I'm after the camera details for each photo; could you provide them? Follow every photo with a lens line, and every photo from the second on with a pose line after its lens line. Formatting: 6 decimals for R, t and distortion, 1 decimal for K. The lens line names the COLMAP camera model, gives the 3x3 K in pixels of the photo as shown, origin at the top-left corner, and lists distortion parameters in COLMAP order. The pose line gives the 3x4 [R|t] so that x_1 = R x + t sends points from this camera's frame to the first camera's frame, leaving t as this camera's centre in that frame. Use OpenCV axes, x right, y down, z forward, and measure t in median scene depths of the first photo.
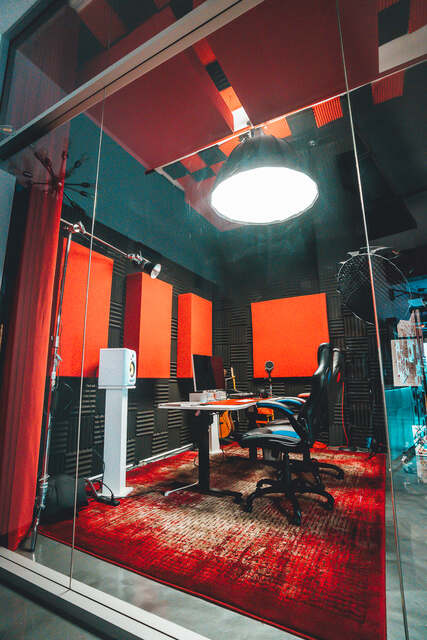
lens RADIAL K [[310.9, 0, 213.5], [0, 310.9, 320.0], [0, 0, 1]] dist [-0.070847, 0.032504]
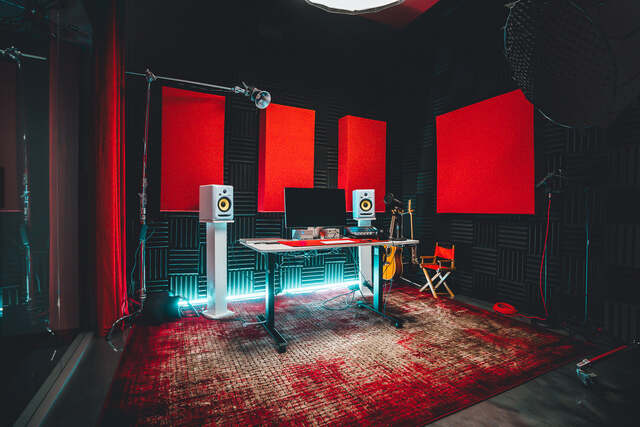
lens RADIAL K [[310.9, 0, 318.8], [0, 310.9, 211.1], [0, 0, 1]] dist [-0.070847, 0.032504]
pose [[0.820898, 0.014727, -0.570884, 0.576684], [0.094123, 0.982507, 0.160690, 0.045915], [0.563264, -0.185644, 0.805152, 0.341524]]
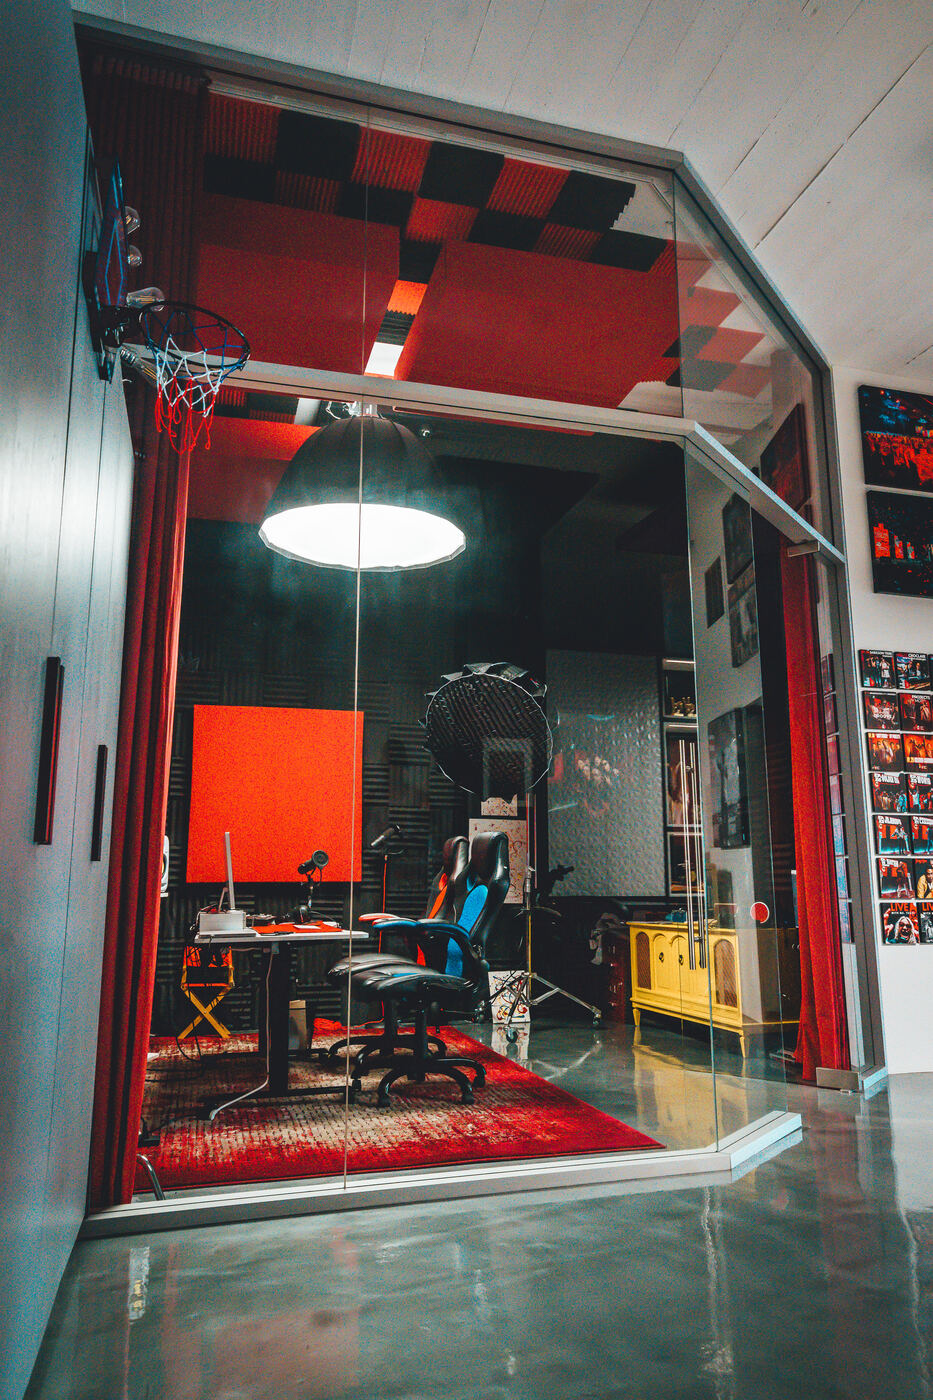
lens RADIAL K [[970.1, 0, 466.5], [0, 970.1, 700.0], [0, 0, 1]] dist [-0.001324, -0.000193]
pose [[0.708463, 0.142120, 0.691291, -0.950696], [-0.137814, 0.988516, -0.061988, -0.053506], [-0.692162, -0.051353, 0.719913, -0.357119]]
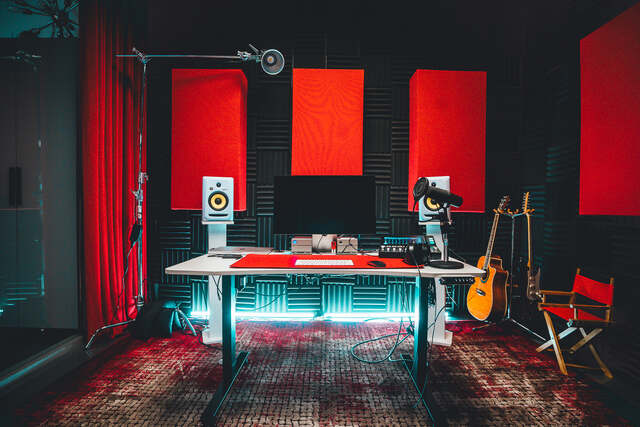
lens RADIAL K [[310.9, 0, 318.8], [0, 310.9, 211.1], [0, 0, 1]] dist [-0.070847, 0.032504]
pose [[0.476620, 0.021327, -0.878851, 0.572041], [0.150936, 0.982876, 0.105707, 0.138534], [0.866055, -0.183033, 0.465239, 0.837027]]
